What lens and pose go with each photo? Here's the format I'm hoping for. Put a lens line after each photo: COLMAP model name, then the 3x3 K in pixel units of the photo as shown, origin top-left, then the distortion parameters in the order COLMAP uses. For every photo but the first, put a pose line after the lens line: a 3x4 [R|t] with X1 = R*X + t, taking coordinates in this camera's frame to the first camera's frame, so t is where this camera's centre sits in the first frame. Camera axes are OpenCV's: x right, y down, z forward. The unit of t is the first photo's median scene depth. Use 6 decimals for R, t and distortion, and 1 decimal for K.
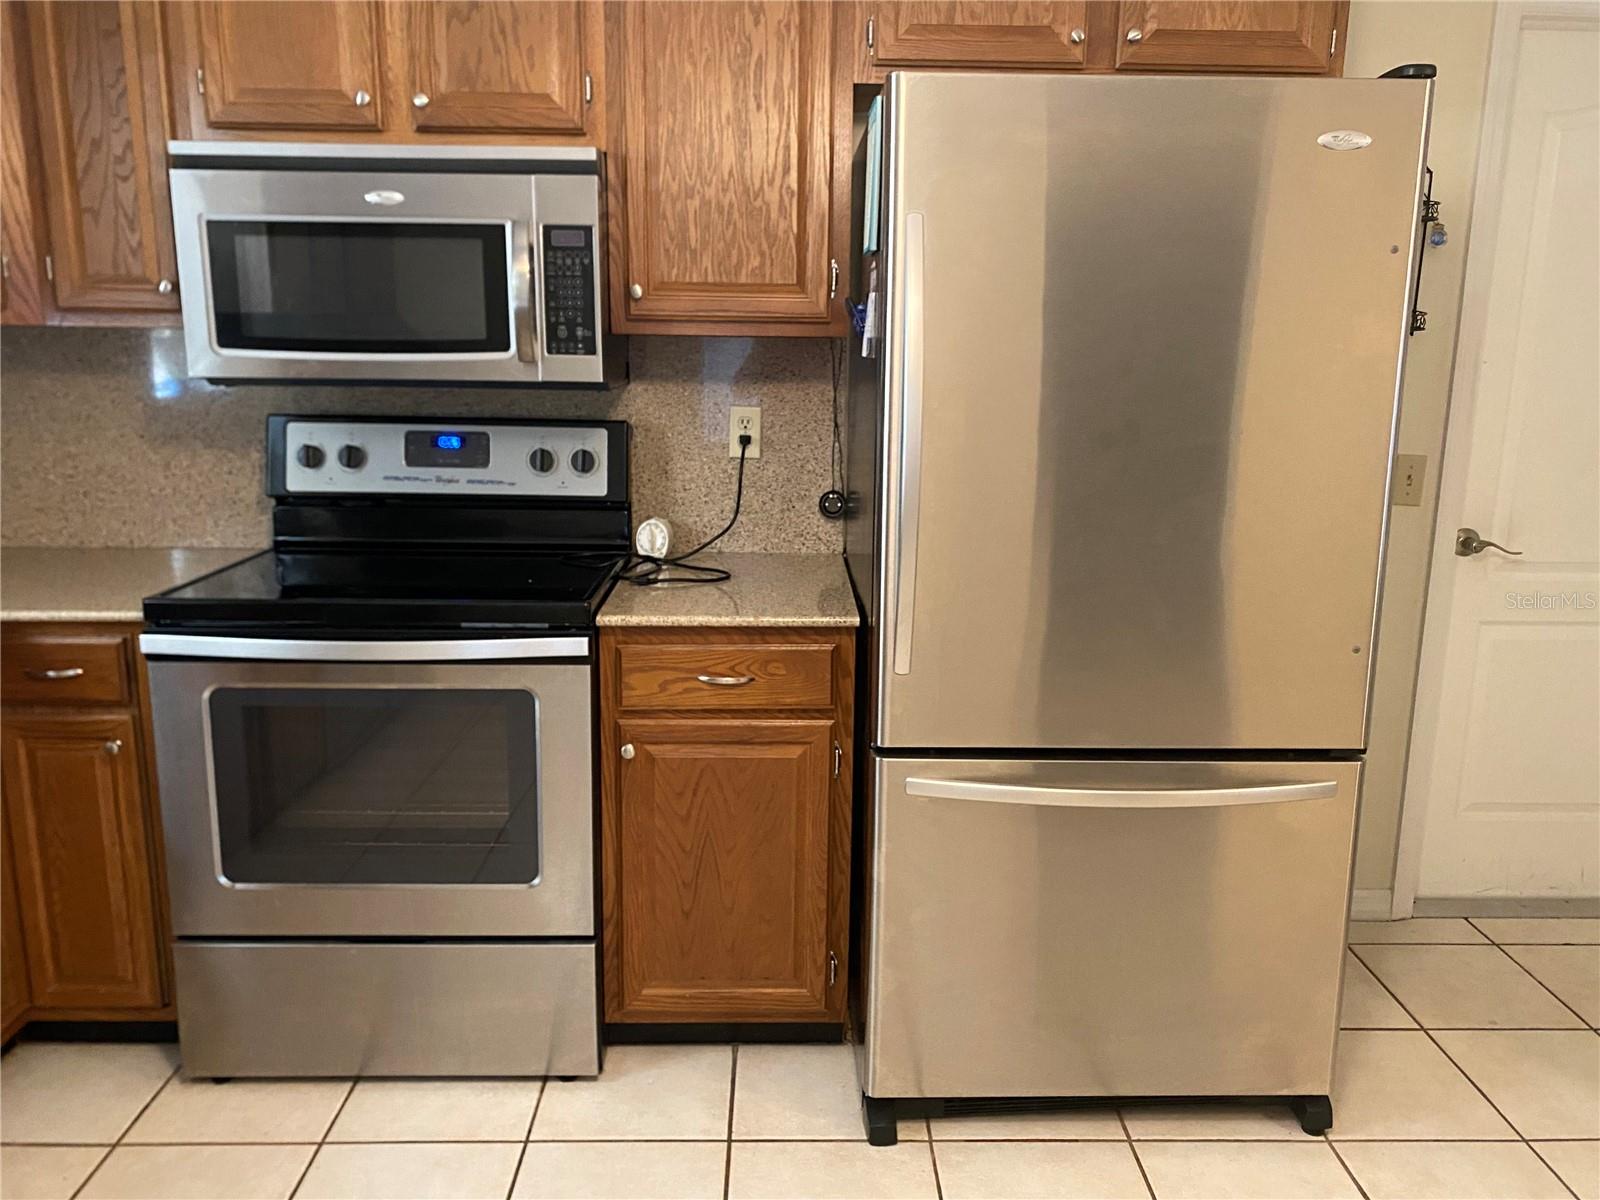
lens RADIAL K [[1281.7, 0, 800.0], [0, 1281.7, 600.0], [0, 0, 1]] dist [0.070849, -0.100471]
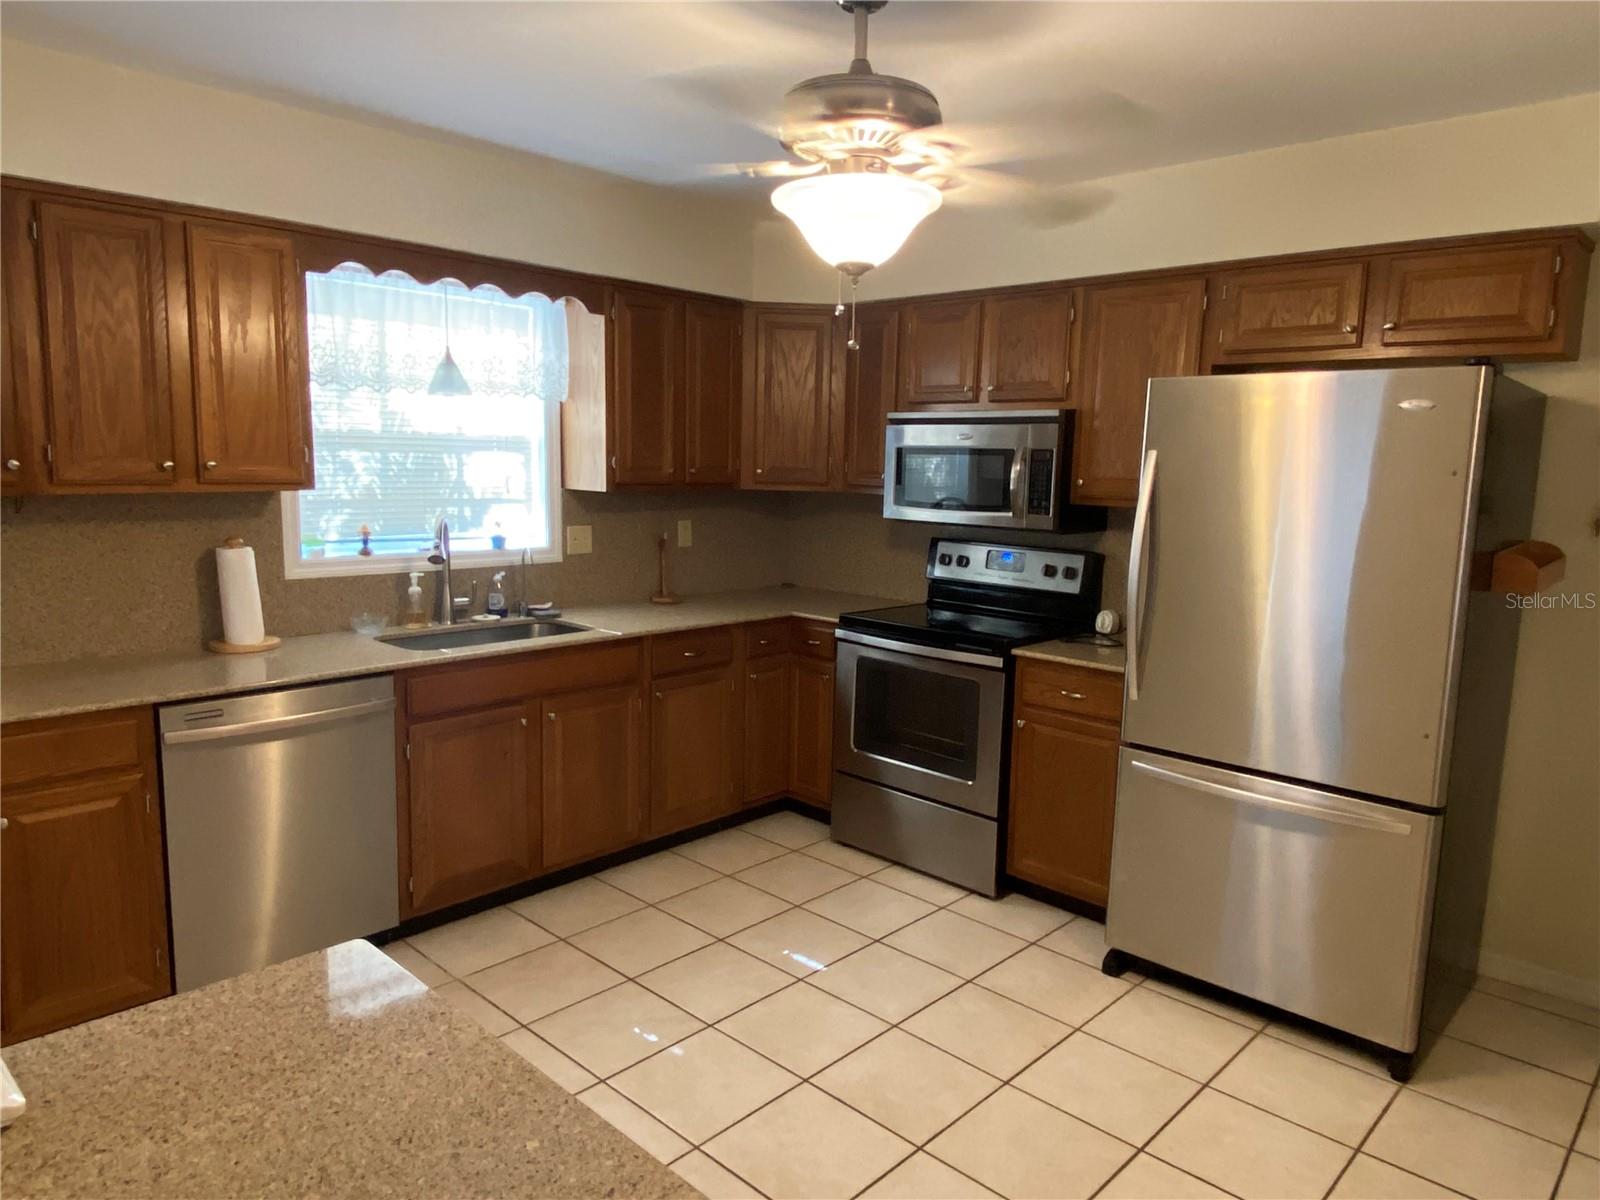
lens RADIAL K [[1047.8, 0, 800.0], [0, 1047.8, 600.0], [0, 0, 1]] dist [0.099832, -0.105286]
pose [[0.709615, 0.104143, -0.696850, 0.676568], [-0.164118, 0.986243, -0.019732, 0.022160], [0.685209, 0.128368, 0.716945, -0.343585]]
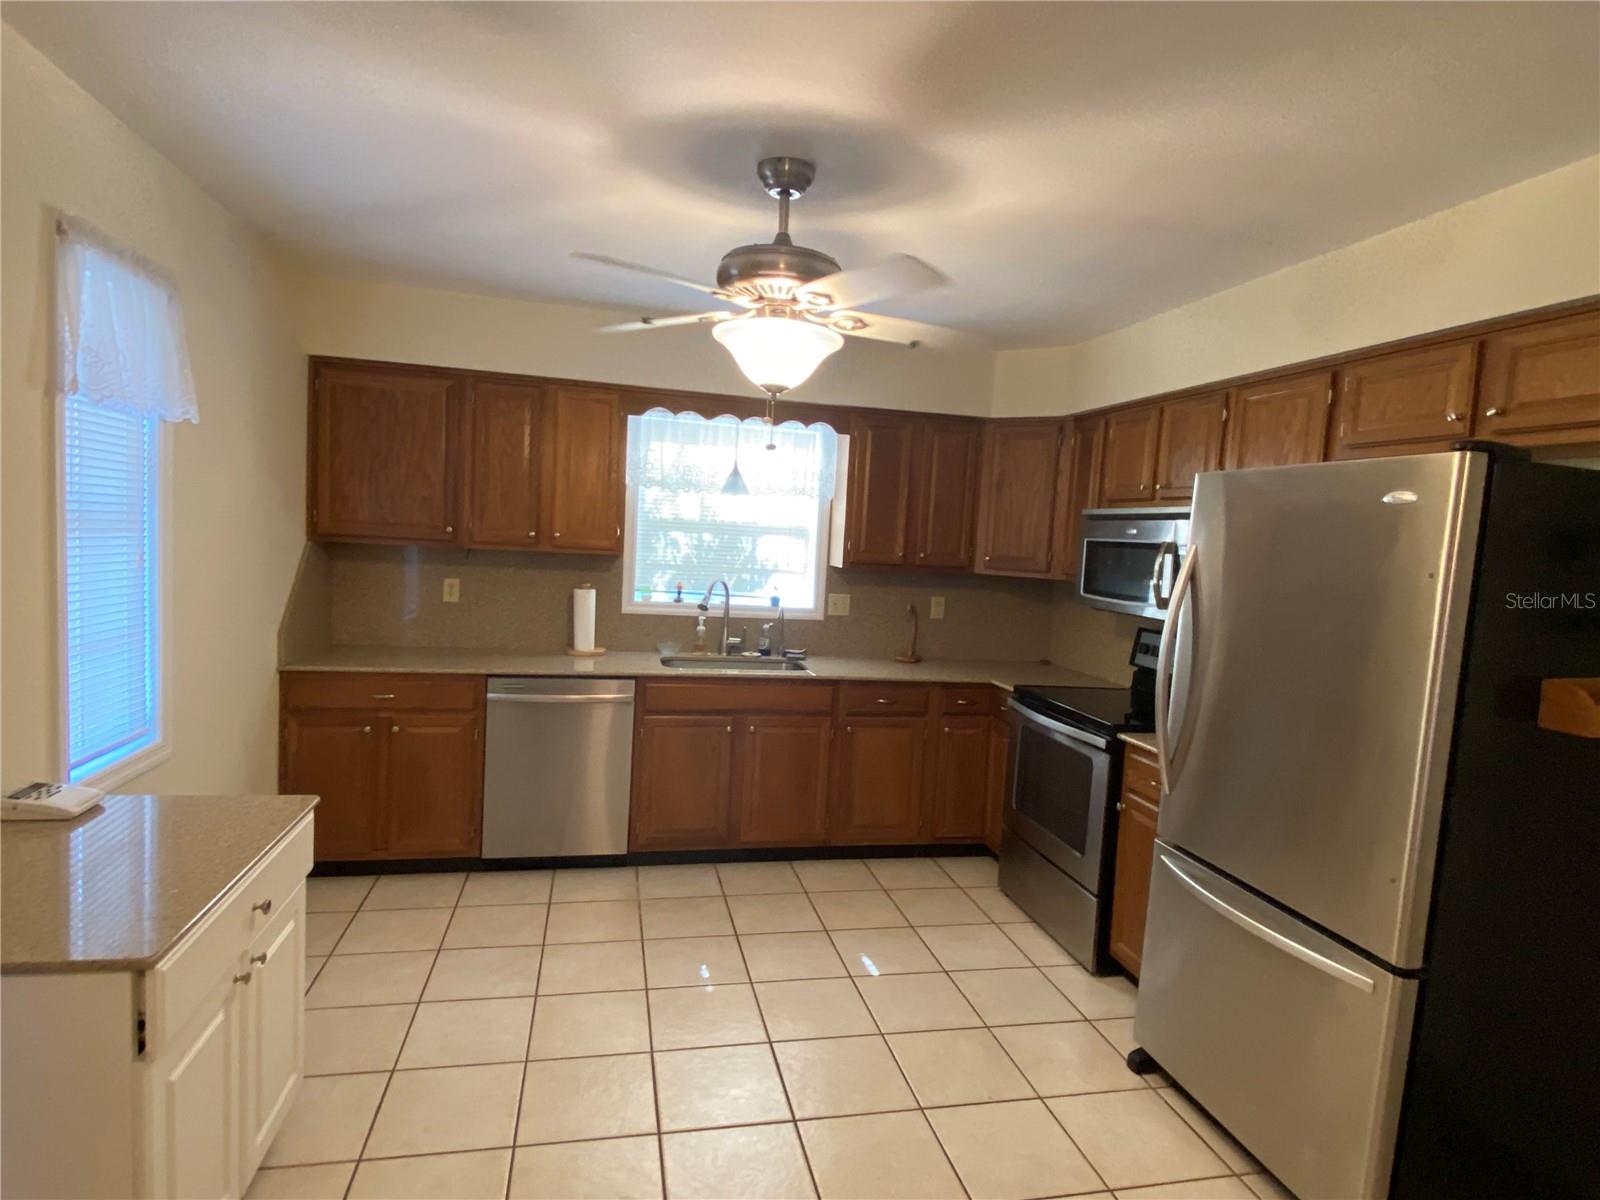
lens RADIAL K [[873.7, 0, 800.0], [0, 873.7, 600.0], [0, 0, 1]] dist [0.087091, -0.052503]
pose [[0.199024, 0.077526, -0.976923, 1.025362], [-0.259845, 0.965360, 0.023671, -0.085792], [0.944918, 0.249138, 0.212275, 0.172787]]
